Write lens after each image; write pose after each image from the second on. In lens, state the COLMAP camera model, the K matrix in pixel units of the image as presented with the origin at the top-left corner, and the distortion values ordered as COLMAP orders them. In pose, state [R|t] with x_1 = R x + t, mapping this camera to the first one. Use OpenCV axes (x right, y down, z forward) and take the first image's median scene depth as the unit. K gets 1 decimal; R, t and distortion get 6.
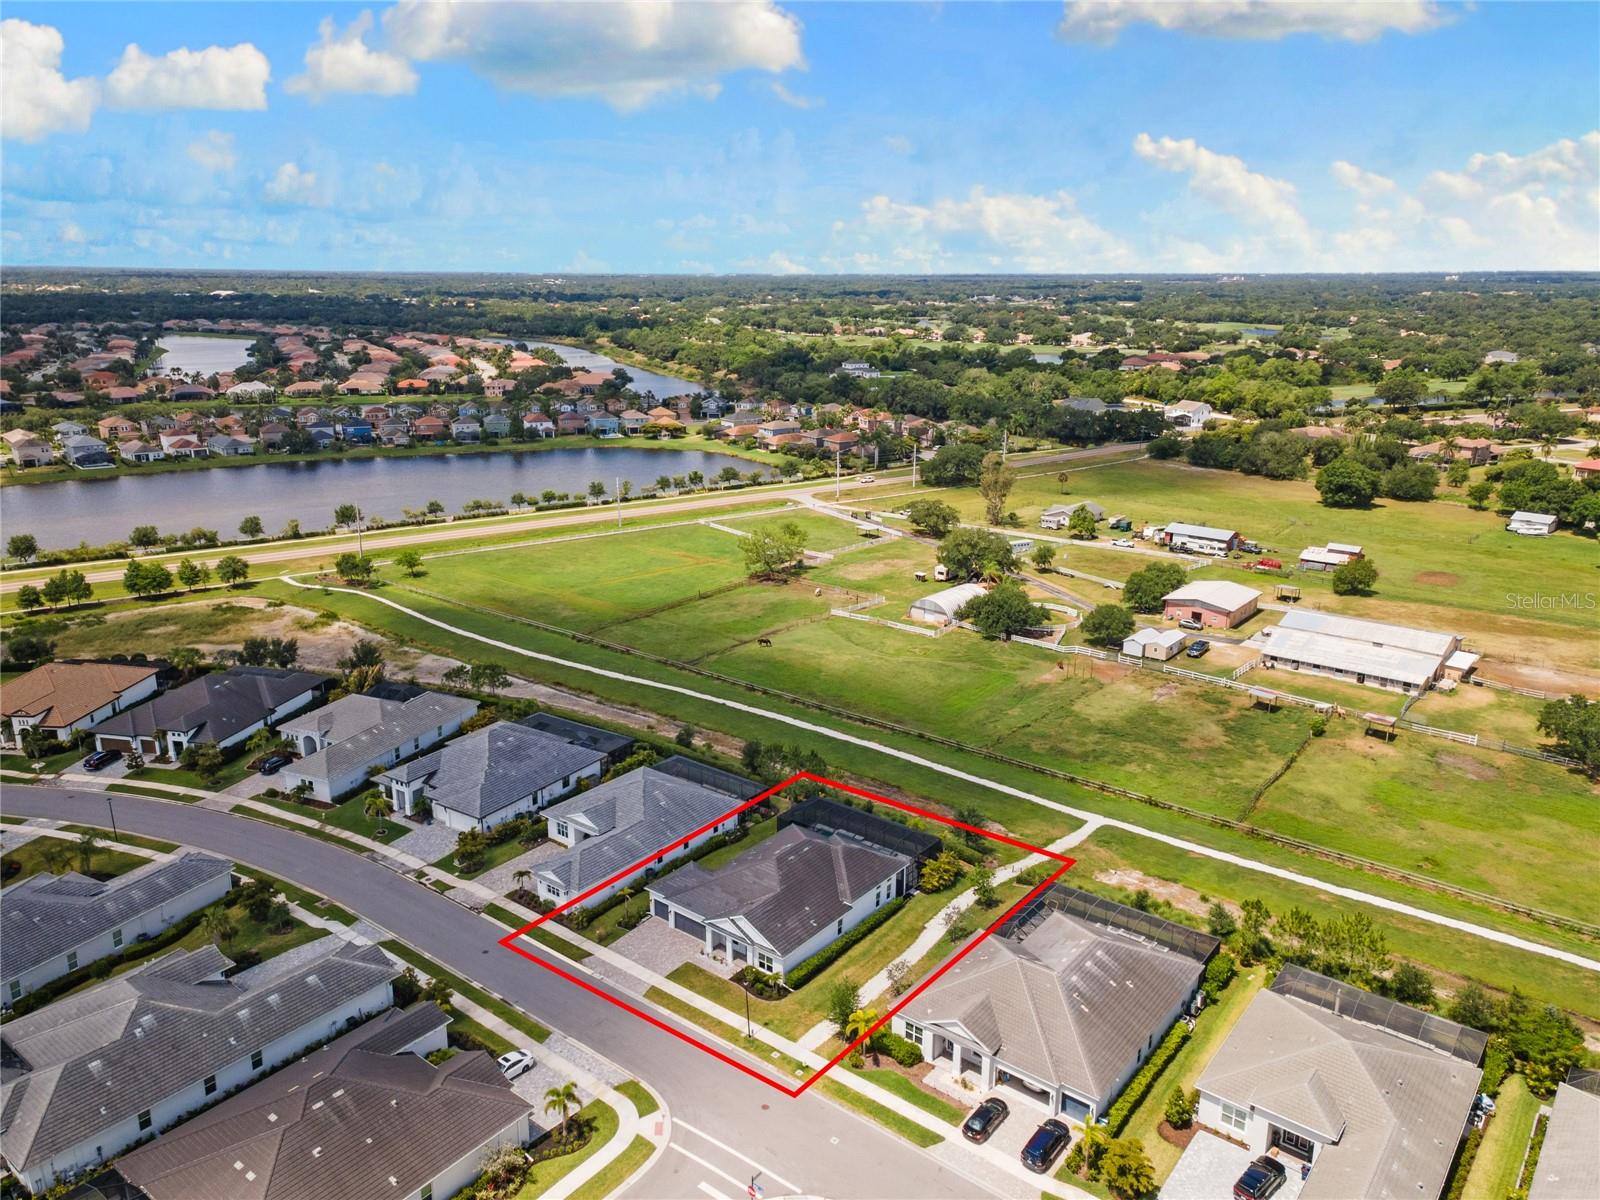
lens RADIAL K [[1184.9, 0, 793.8], [0, 1184.9, 598.5], [0, 0, 1]] dist [0.048617, -0.003718]
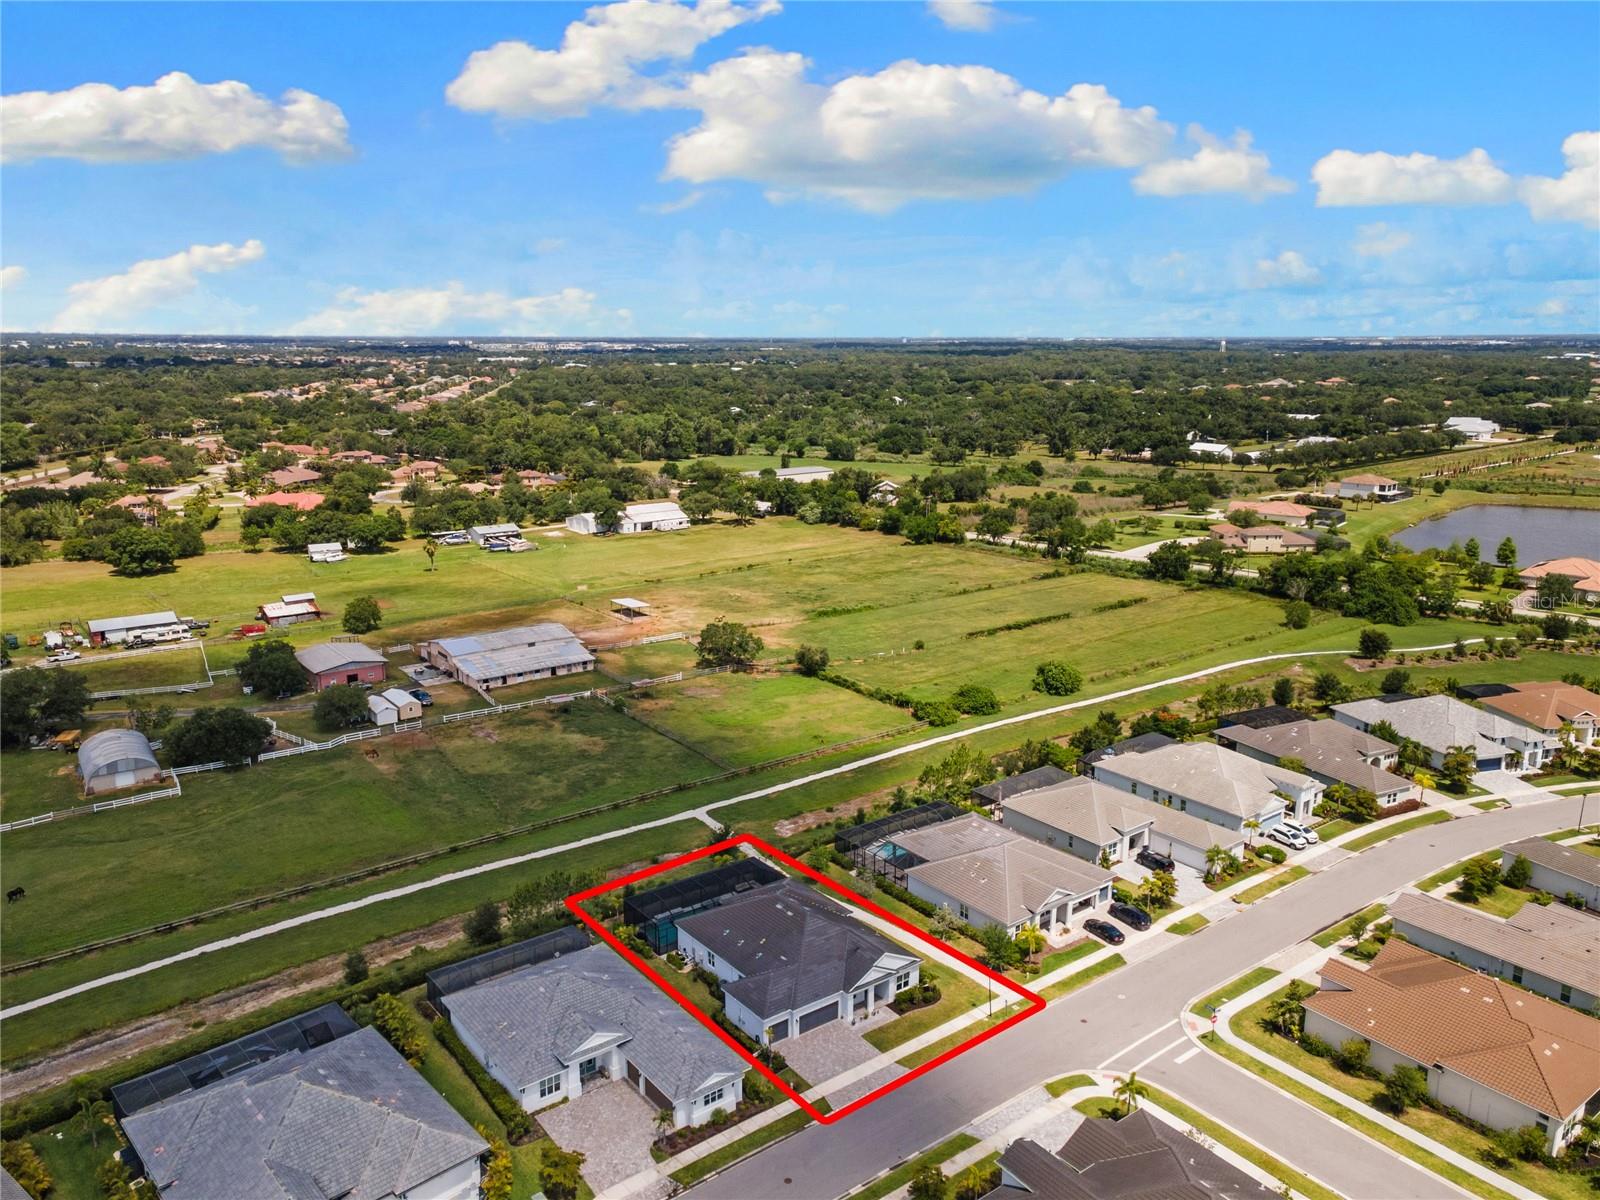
lens RADIAL K [[1181.7, 0, 800.0], [0, 1181.7, 600.0], [0, 0, 1]] dist [0.003995, 0.104940]
pose [[0.241413, -0.218751, 0.945446, -0.752039], [0.262748, 0.952606, 0.153317, -0.155295], [-0.934175, 0.211401, 0.287448, 0.560528]]
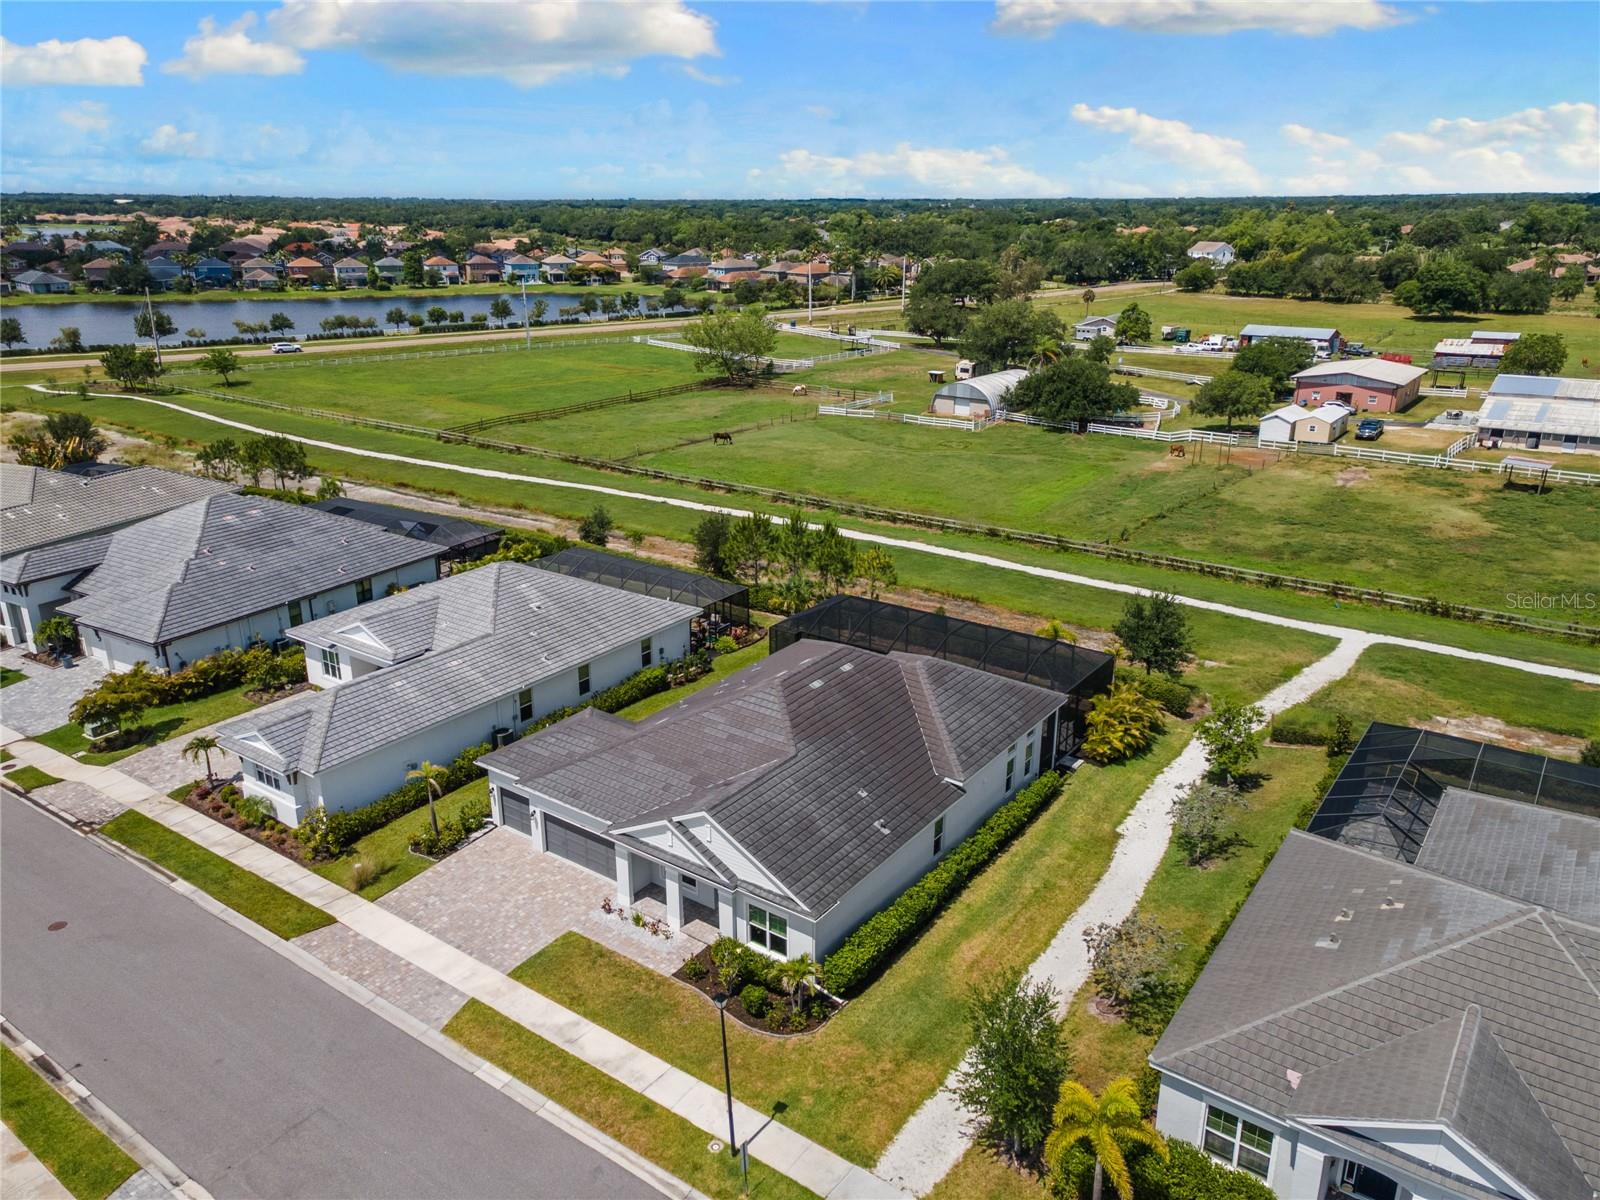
lens RADIAL K [[1181.7, 0, 800.0], [0, 1181.7, 600.0], [0, 0, 1]] dist [0.003995, 0.104940]
pose [[0.998779, -0.018142, 0.045940, -0.022596], [0.015647, 0.998413, 0.054107, 0.139820], [-0.046848, -0.053322, 0.997478, 0.487774]]
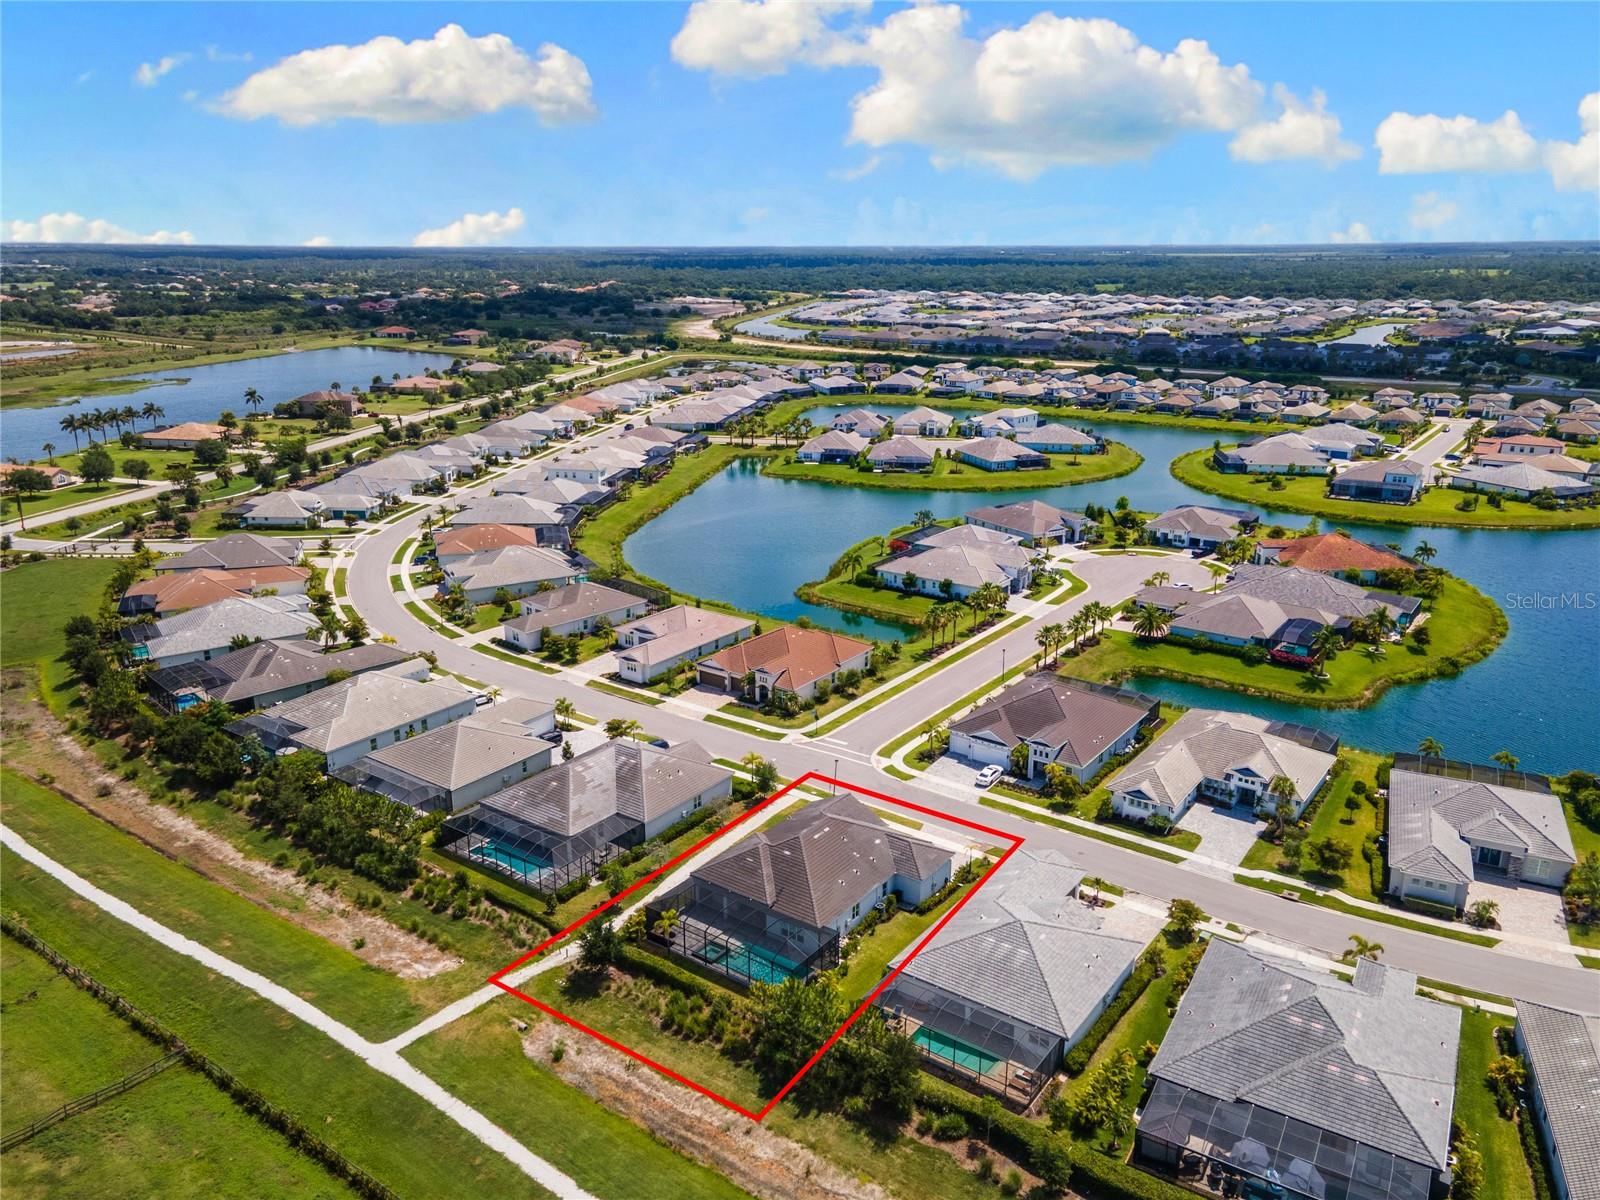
lens RADIAL K [[1184.9, 0, 793.8], [0, 1184.9, 598.5], [0, 0, 1]] dist [0.048617, -0.003718]
pose [[-0.999124, 0.008851, -0.040898, 0.046637], [-0.014405, 0.844883, 0.534757, -0.415249], [0.039287, 0.534878, -0.844016, 1.486887]]
